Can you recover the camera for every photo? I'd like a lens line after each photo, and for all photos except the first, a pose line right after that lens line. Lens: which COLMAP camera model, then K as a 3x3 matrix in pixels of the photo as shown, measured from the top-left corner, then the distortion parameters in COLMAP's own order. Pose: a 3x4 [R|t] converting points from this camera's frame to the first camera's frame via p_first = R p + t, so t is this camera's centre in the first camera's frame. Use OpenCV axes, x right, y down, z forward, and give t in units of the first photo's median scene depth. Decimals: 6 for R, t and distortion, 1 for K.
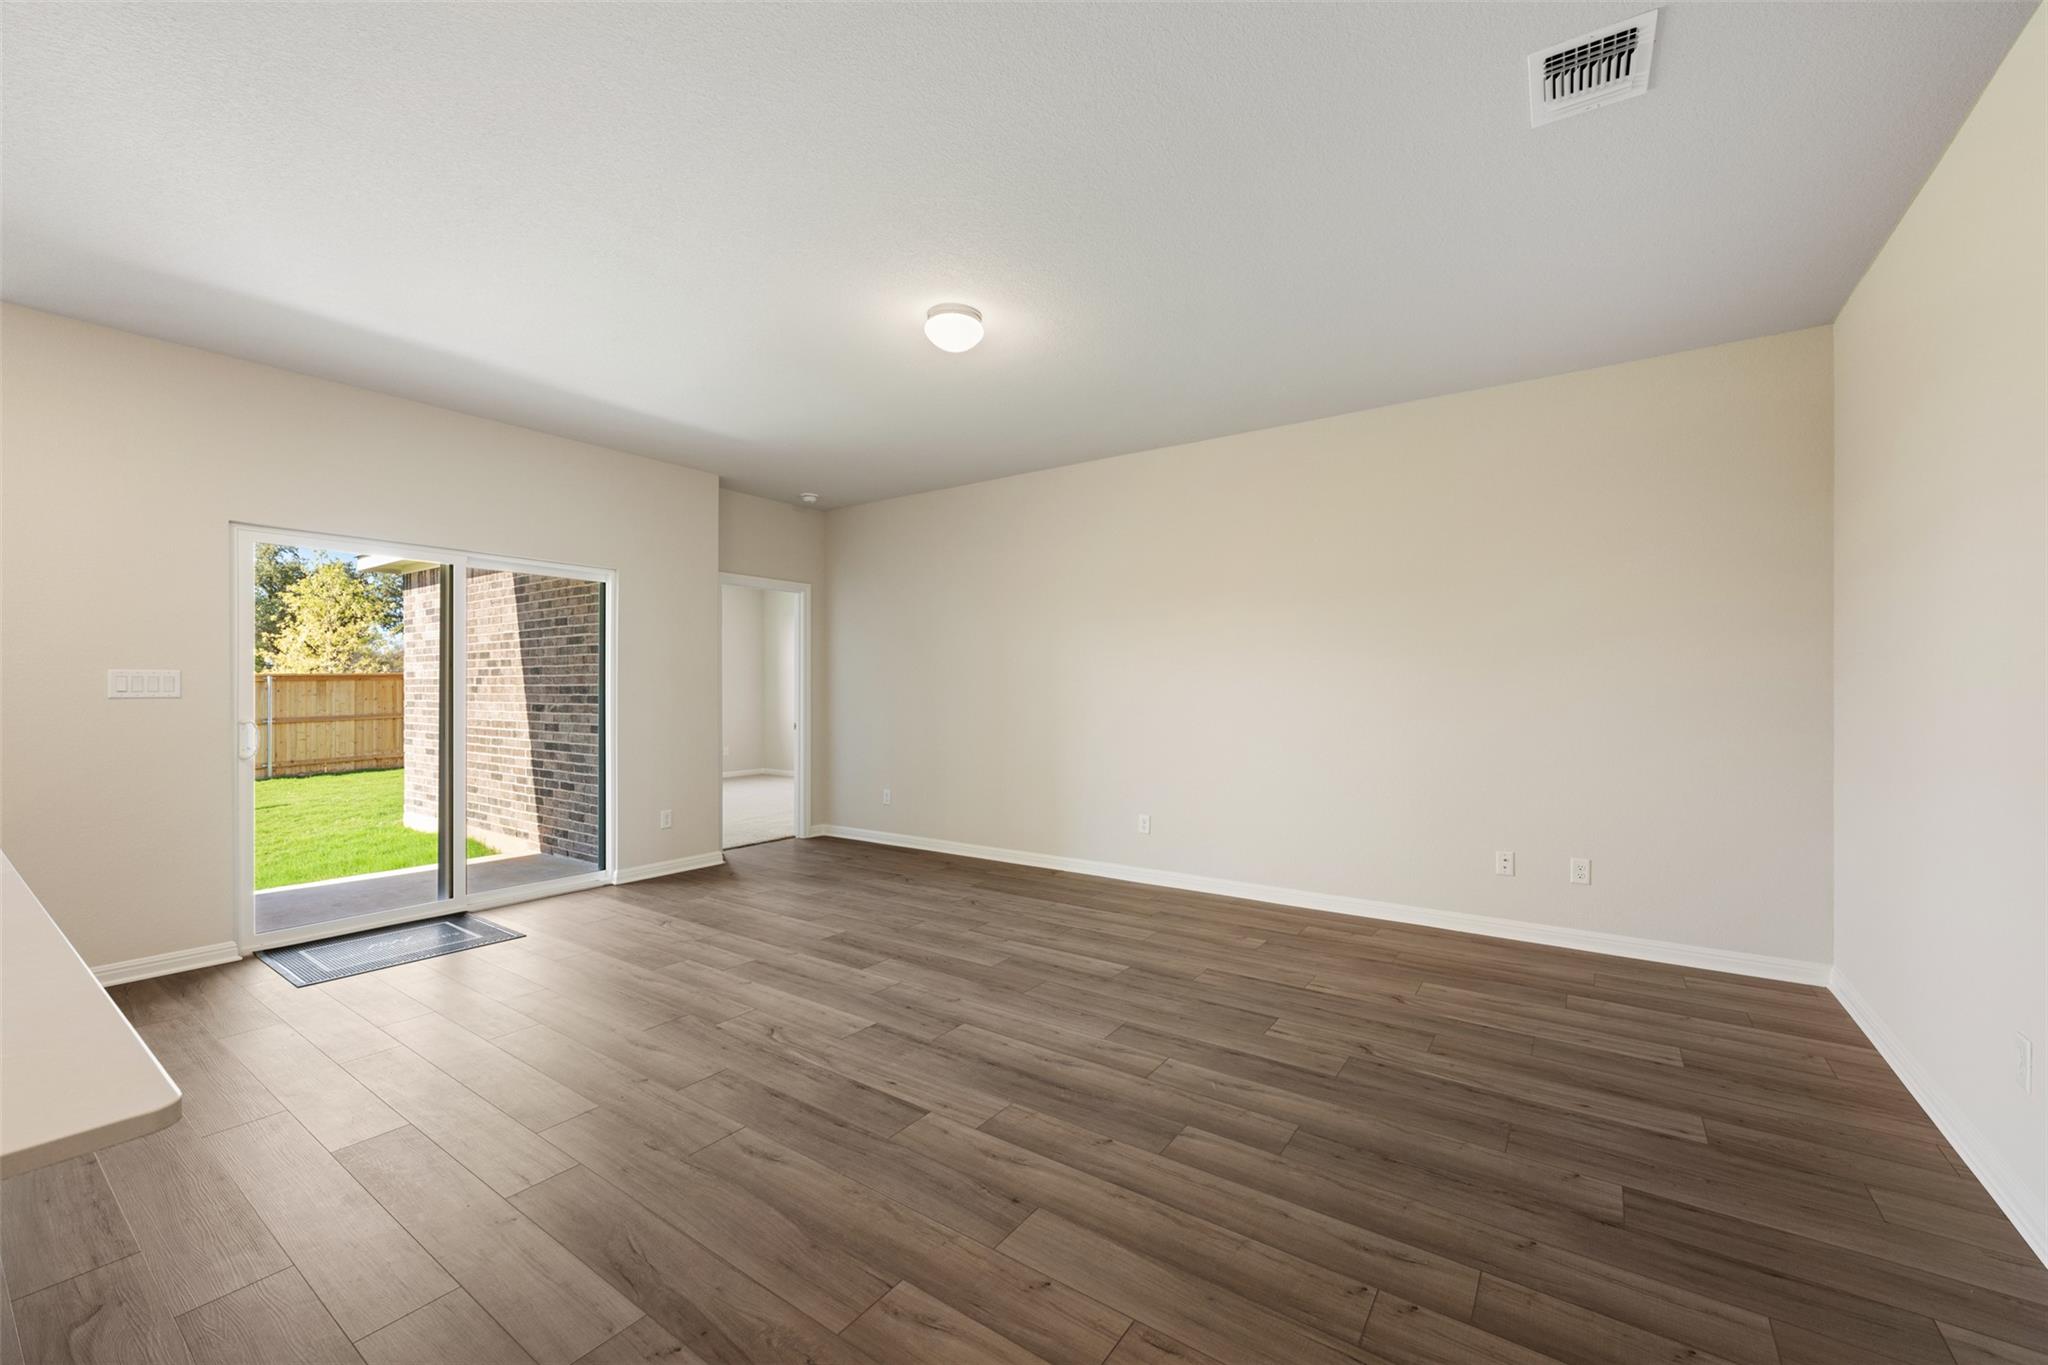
lens RADIAL K [[809.9, 0, 1022.0], [0, 809.9, 691.3], [0, 0, 1]] dist [-0.002694, 0.000116]
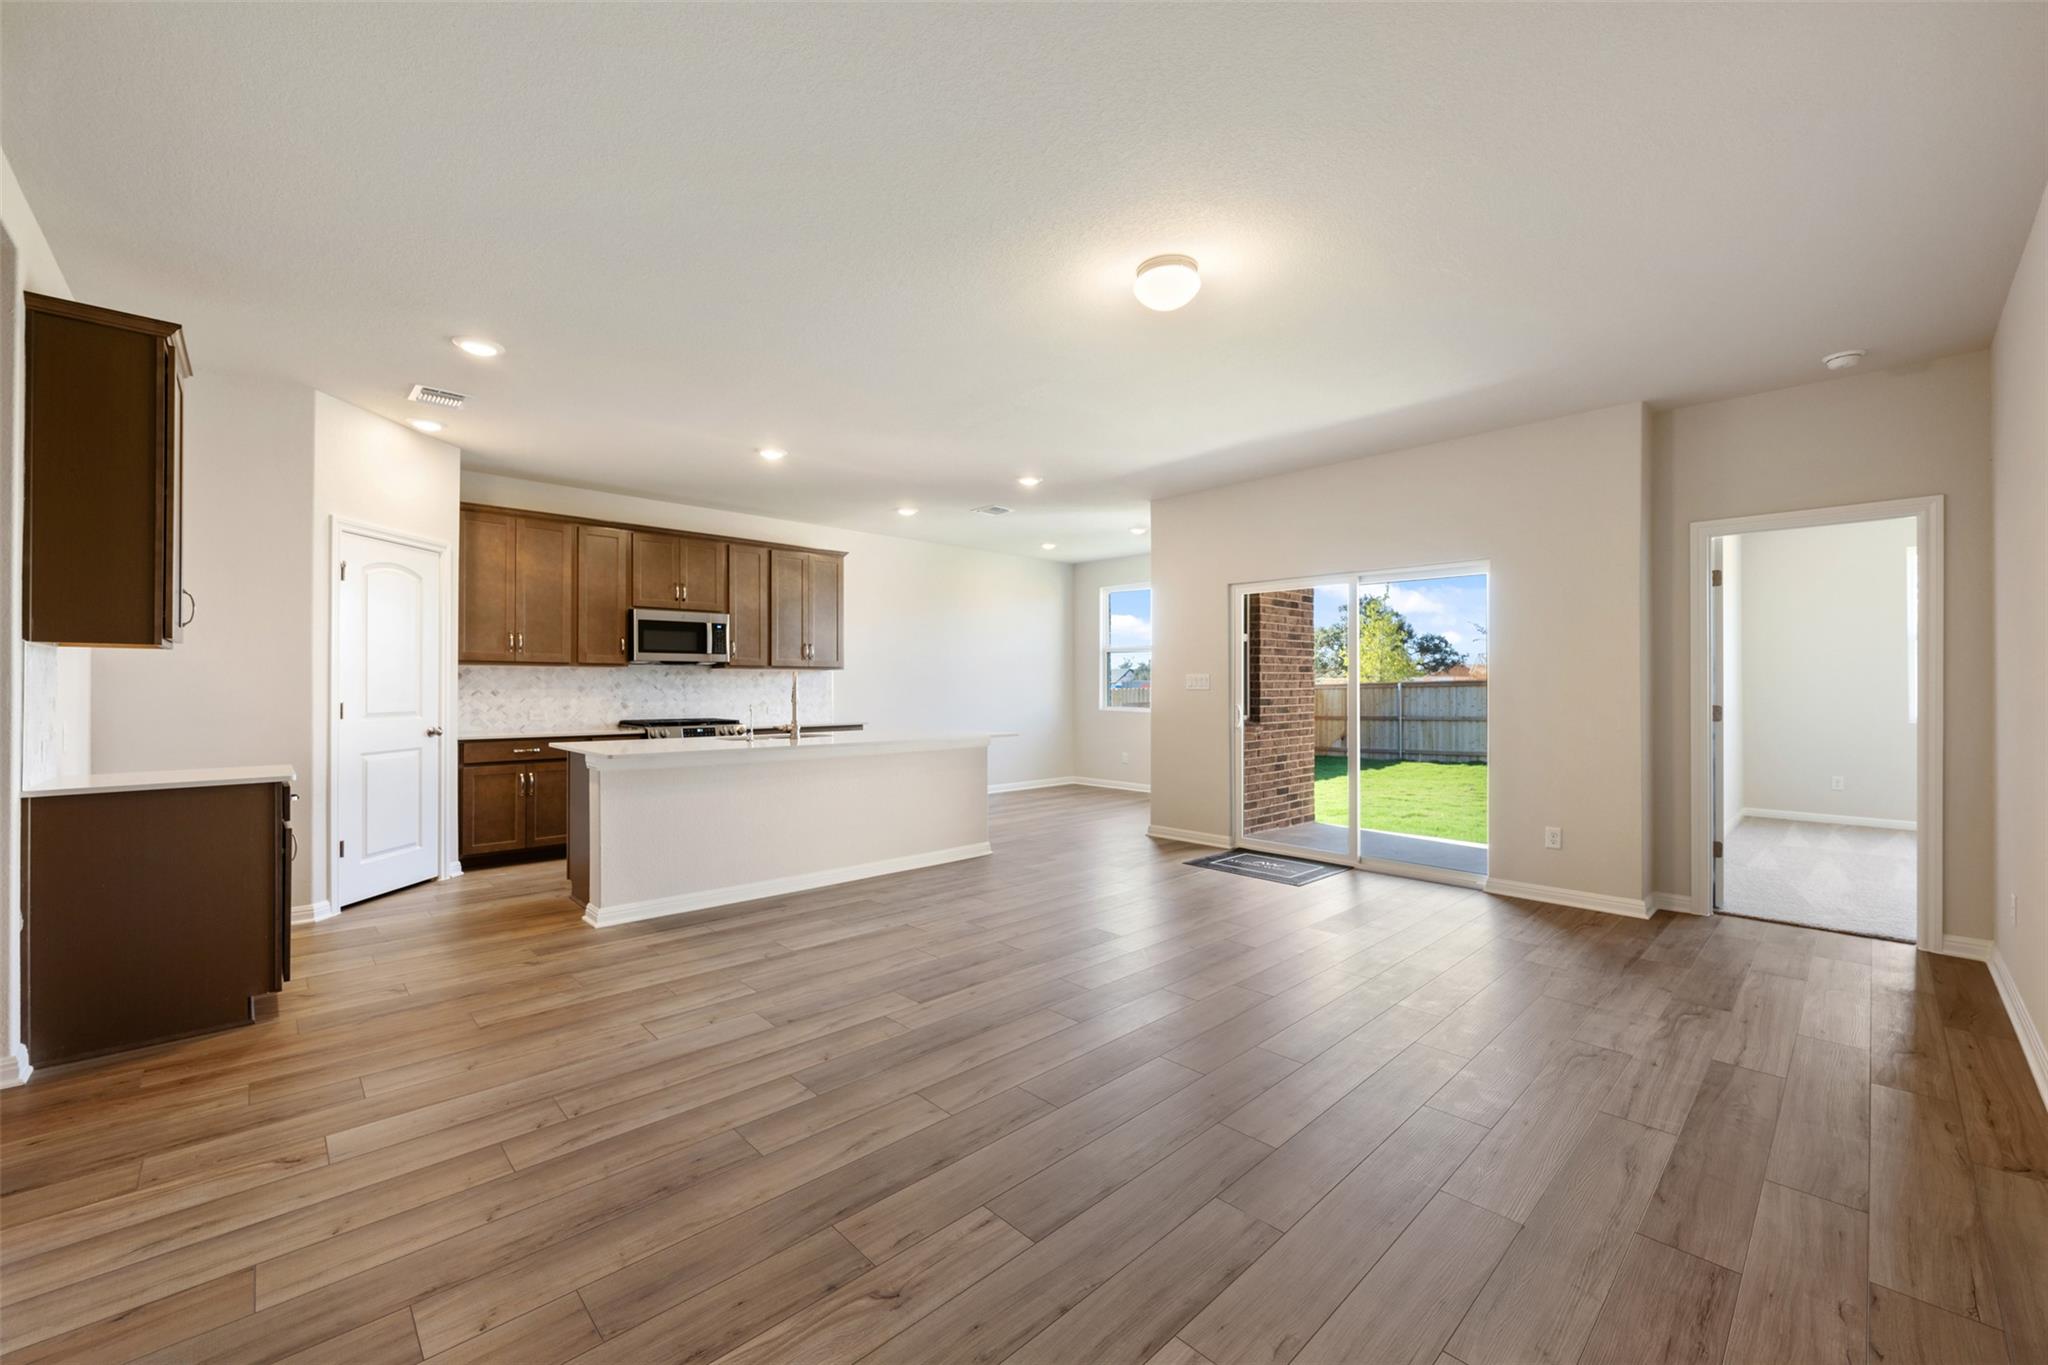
lens RADIAL K [[809.9, 0, 1024.6], [0, 809.9, 680.3], [0, 0, 1]] dist [-0.002694, 0.000116]
pose [[-0.193504, -0.006505, -0.981078, 0.730561], [-0.003400, 0.999976, -0.005960, -0.000959], [0.981094, 0.002182, -0.193521, 0.899738]]
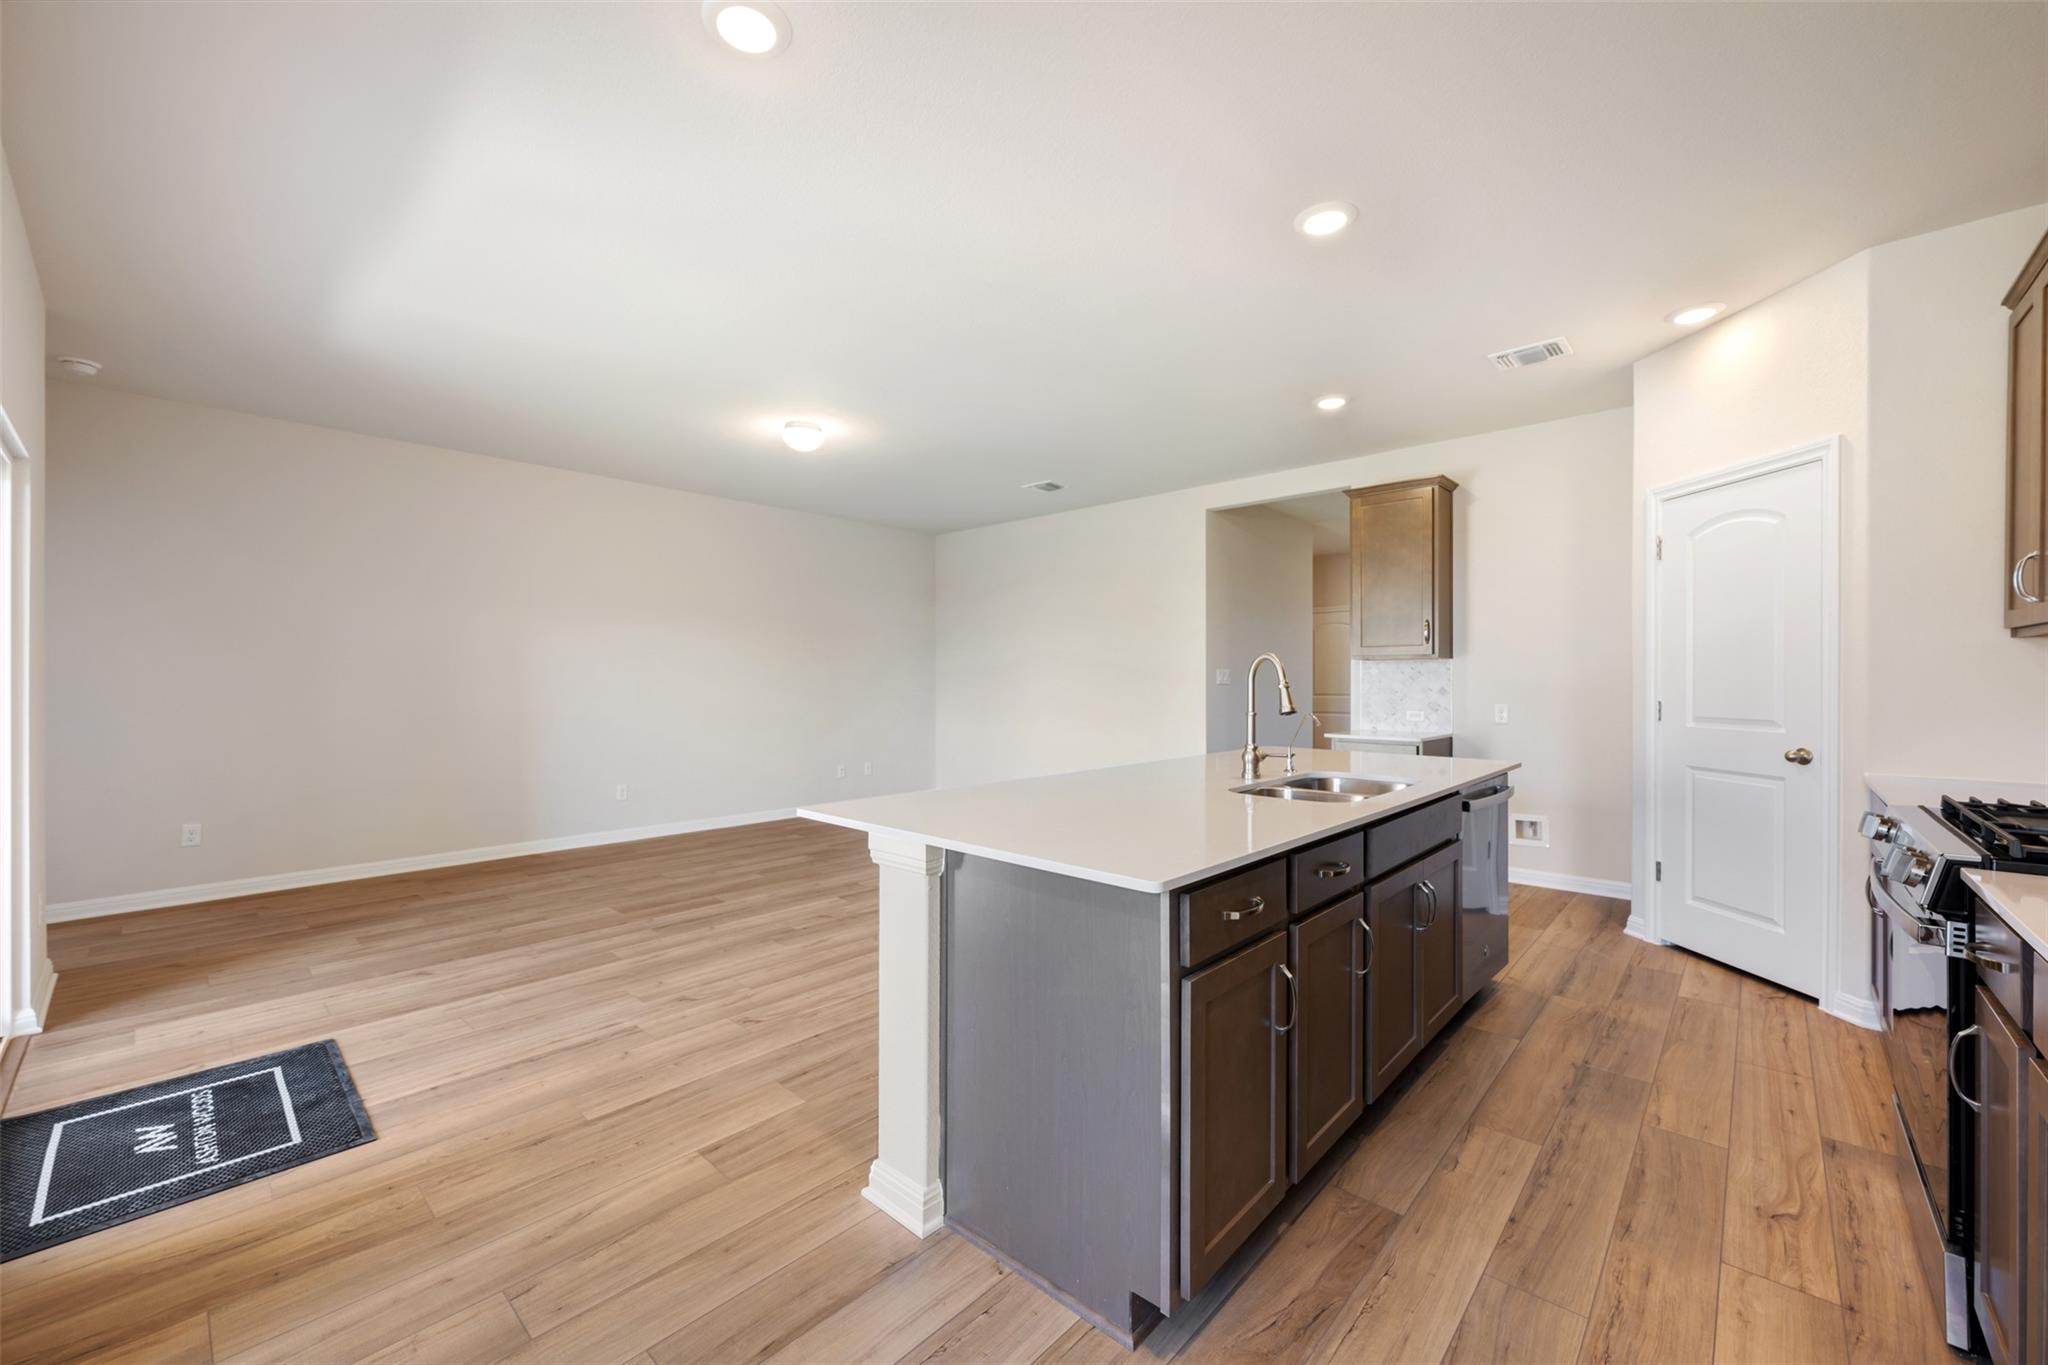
lens RADIAL K [[809.9, 0, 1020.2], [0, 809.9, 681.0], [0, 0, 1]] dist [-0.002694, 0.000116]
pose [[0.132915, -0.000421, 0.991127, -1.319253], [0.001795, 0.999998, 0.000184, 0.001094], [-0.991126, 0.001754, 0.132916, 0.362711]]
